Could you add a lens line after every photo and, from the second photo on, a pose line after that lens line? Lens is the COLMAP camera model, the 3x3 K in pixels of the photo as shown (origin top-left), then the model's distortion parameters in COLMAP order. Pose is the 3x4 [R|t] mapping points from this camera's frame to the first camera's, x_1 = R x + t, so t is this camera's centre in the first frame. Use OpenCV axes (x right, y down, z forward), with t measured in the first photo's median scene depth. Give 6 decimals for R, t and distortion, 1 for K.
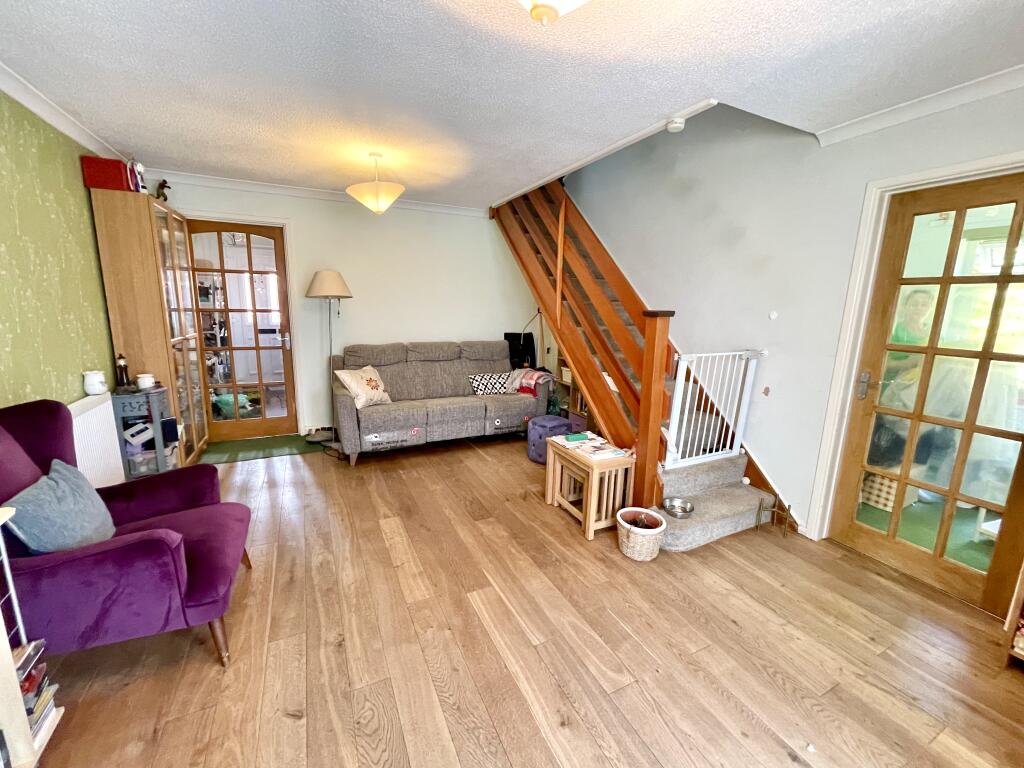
lens RADIAL K [[416.8, 0, 510.1], [0, 416.8, 381.8], [0, 0, 1]] dist [-0.004323, -0.000460]
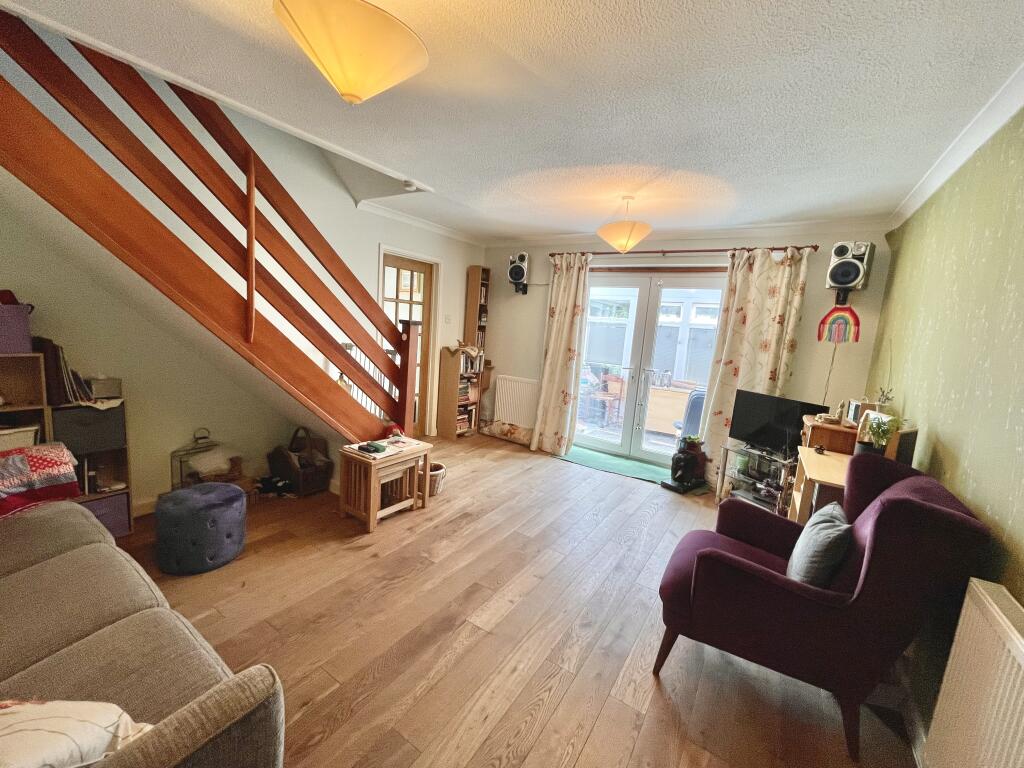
lens RADIAL K [[416.8, 0, 510.7], [0, 416.8, 387.9], [0, 0, 1]] dist [-0.004323, -0.000460]
pose [[-0.515374, -0.186817, 0.836354, -0.902320], [0.077468, 0.961797, 0.262574, -0.265530], [-0.853456, 0.200115, -0.481213, 1.300147]]
